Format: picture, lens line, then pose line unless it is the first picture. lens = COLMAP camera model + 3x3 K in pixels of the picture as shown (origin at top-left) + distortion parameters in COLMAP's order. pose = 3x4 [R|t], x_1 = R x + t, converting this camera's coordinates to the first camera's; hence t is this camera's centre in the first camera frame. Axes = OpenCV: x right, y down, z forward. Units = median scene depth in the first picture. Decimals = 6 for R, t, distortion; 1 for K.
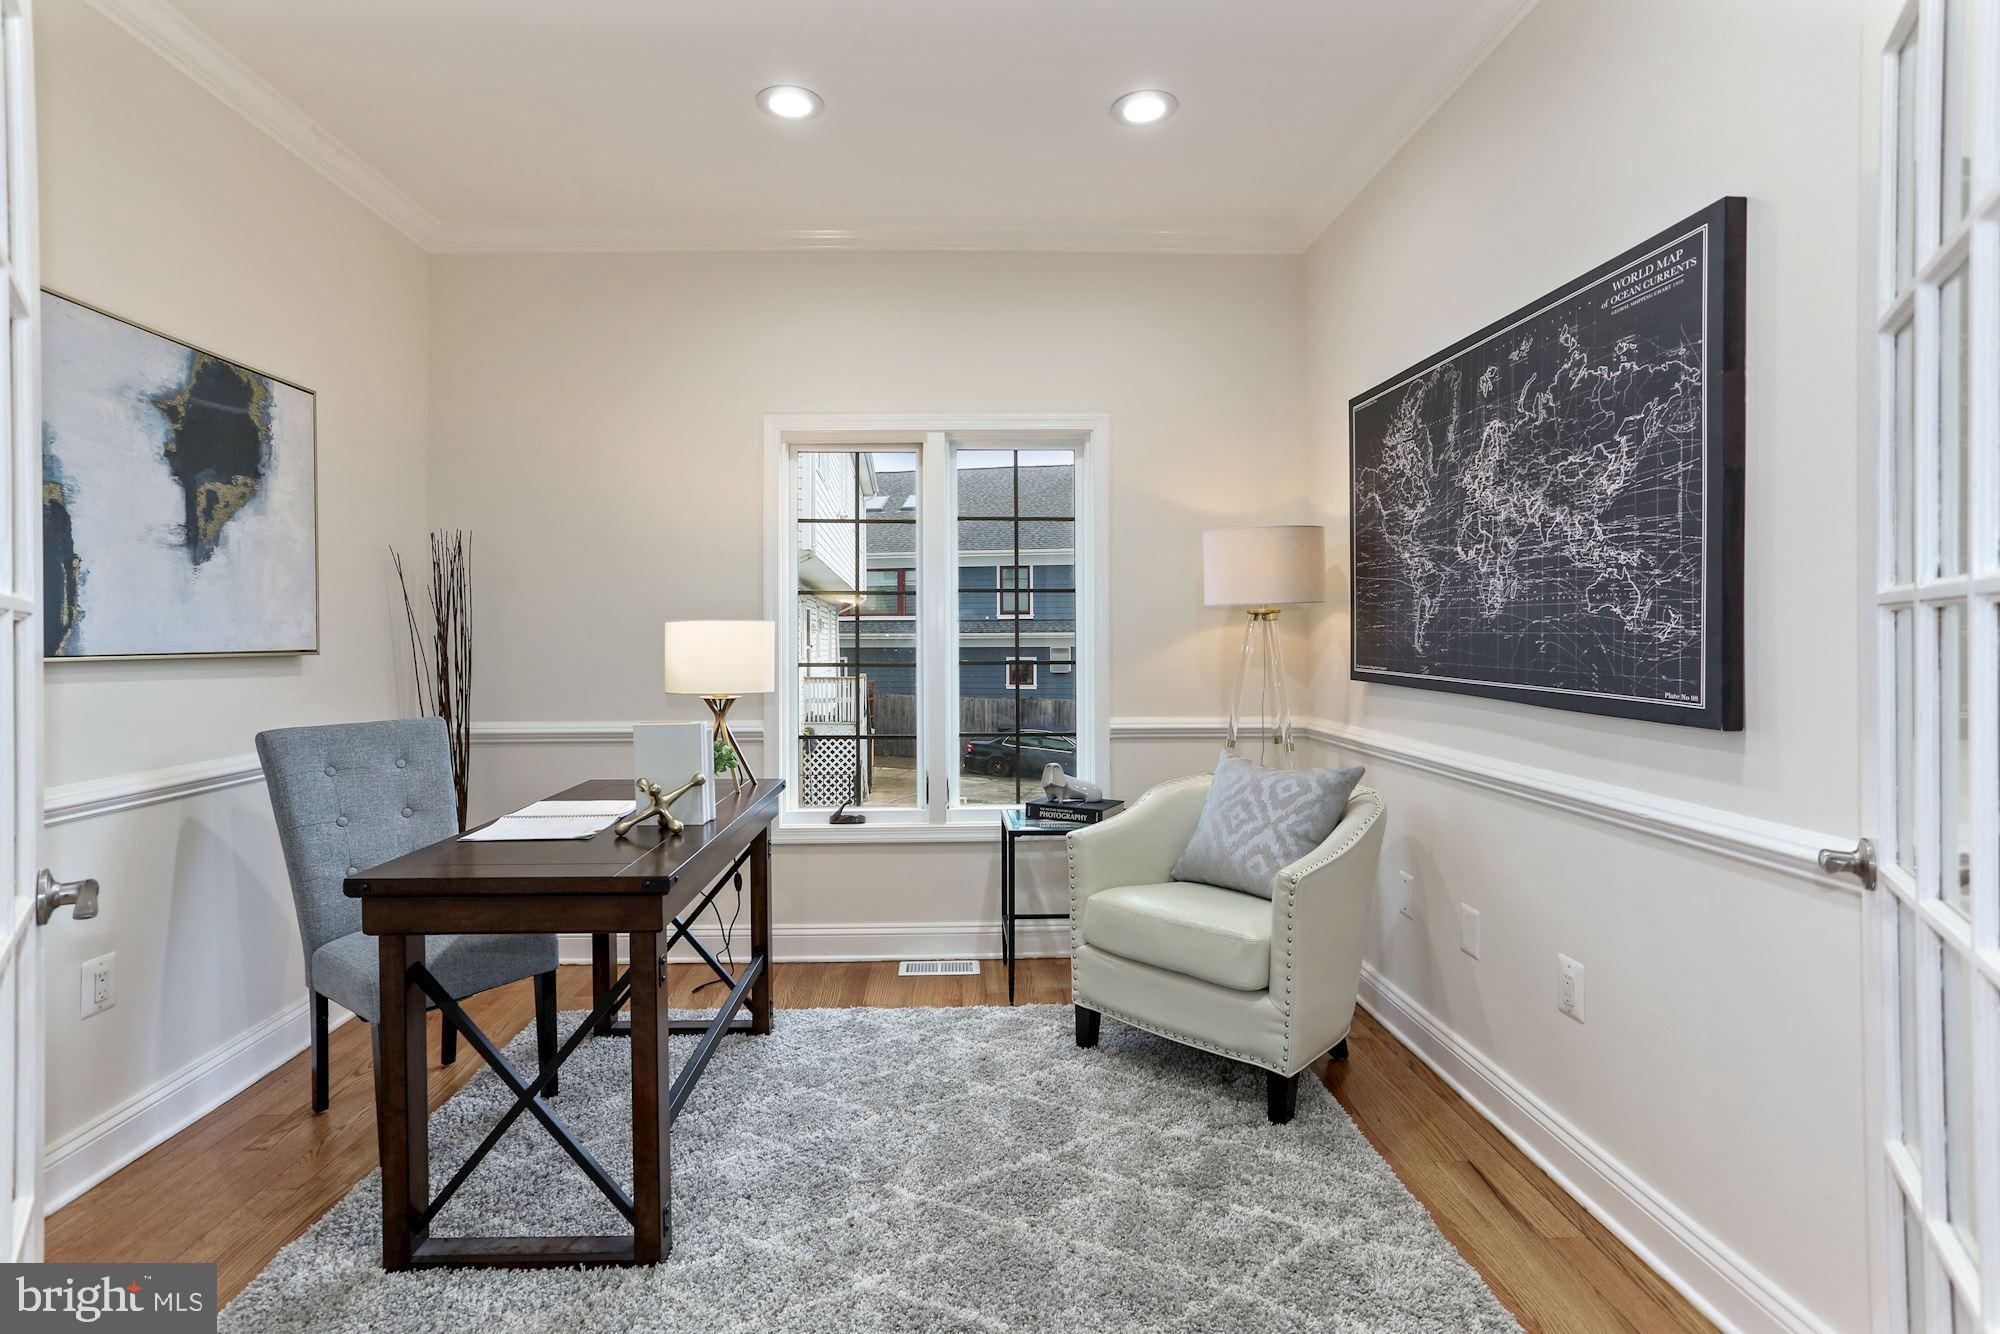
lens RADIAL K [[970.1, 0, 985.1], [0, 970.1, 646.8], [0, 0, 1]] dist [-0.047175, 0.032634]
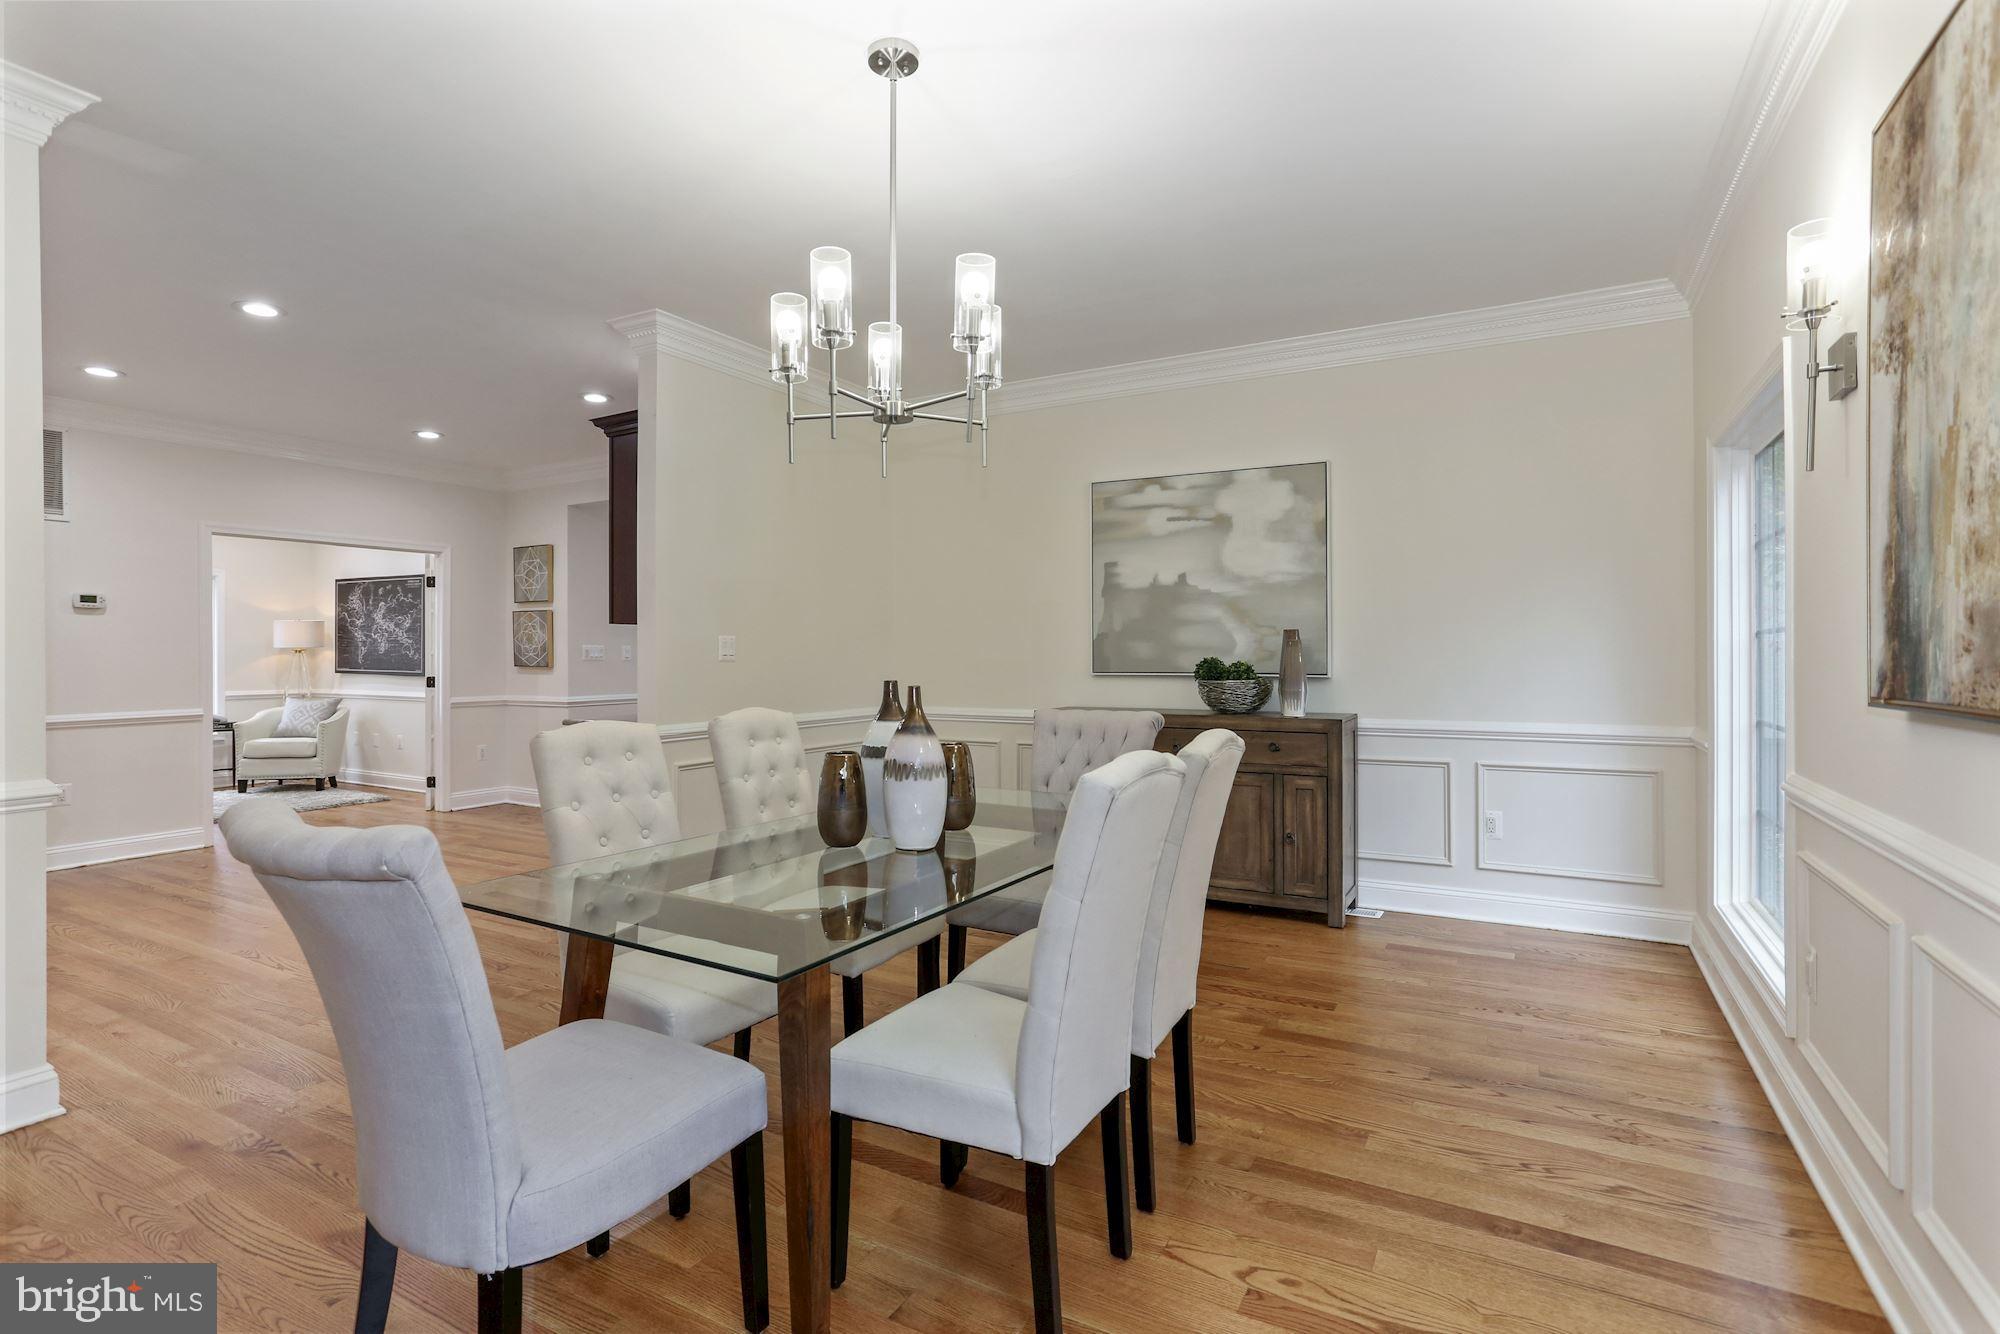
lens RADIAL K [[970.1, 0, 985.1], [0, 970.1, 646.8], [0, 0, 1]] dist [-0.047175, 0.032634]
pose [[0.534392, 0.009105, 0.845188, -1.233154], [0.009620, 0.999812, -0.016853, 0.026562], [-0.845182, 0.017136, 0.534204, -2.686314]]
